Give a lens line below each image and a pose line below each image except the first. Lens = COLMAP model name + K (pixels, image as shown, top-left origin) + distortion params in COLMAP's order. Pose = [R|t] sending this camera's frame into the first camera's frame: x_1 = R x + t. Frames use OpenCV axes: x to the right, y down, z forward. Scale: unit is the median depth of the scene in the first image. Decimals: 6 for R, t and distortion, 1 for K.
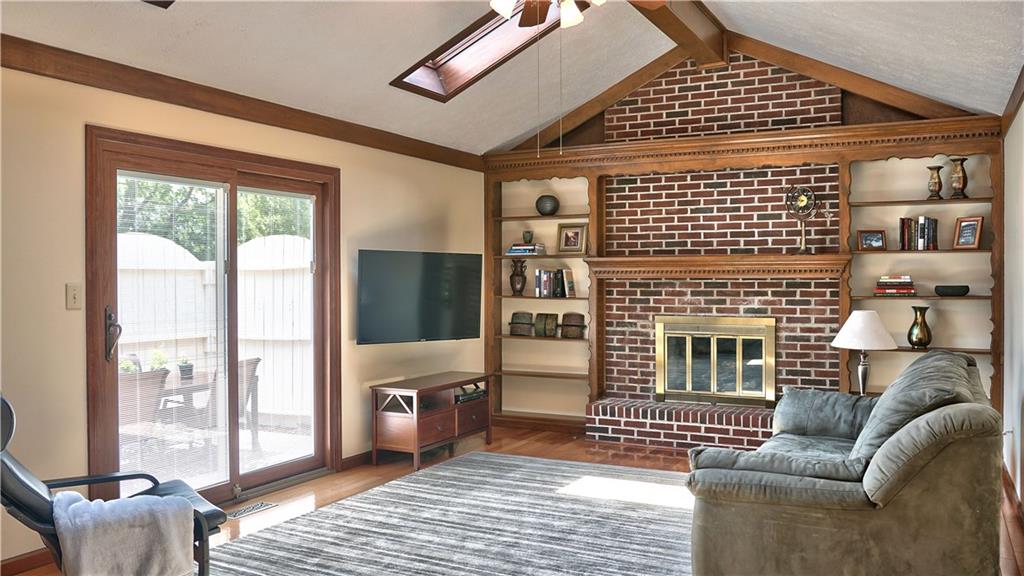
lens RADIAL K [[898.3, 0, 512.3], [0, 898.3, 285.2], [0, 0, 1]] dist [-0.016408, -0.003690]
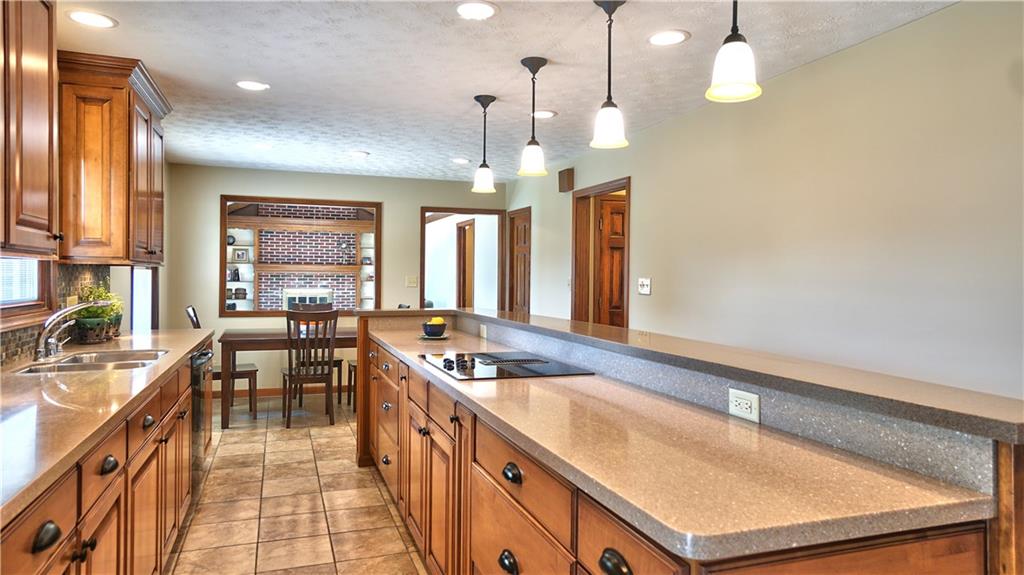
lens RADIAL K [[647.2, 0, 509.4], [0, 647.2, 279.8], [0, 0, 1]] dist [0.003121, 0.000629]
pose [[0.677718, 0.002170, 0.735319, -0.685481], [-0.008028, 0.999958, 0.004448, -0.002480], [-0.735278, -0.008917, 0.677707, -0.618415]]
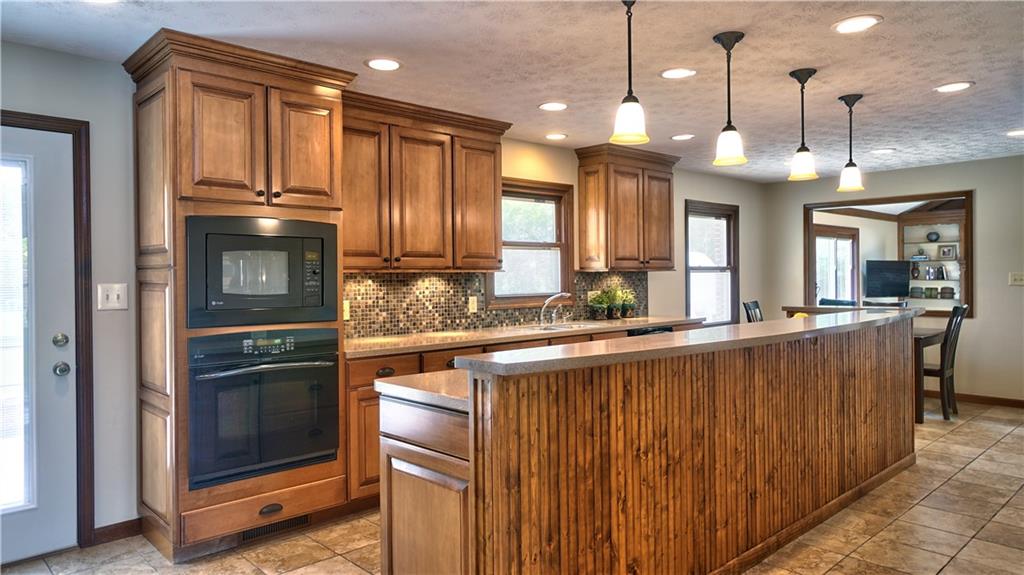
lens RADIAL K [[671.2, 0, 507.7], [0, 671.2, 281.8], [0, 0, 1]] dist [0.007240, 0.000507]
pose [[0.948337, -0.006521, -0.317197, -0.422176], [0.008460, 0.999953, 0.004734, 0.002444], [0.317151, -0.007173, 0.948348, -0.865594]]
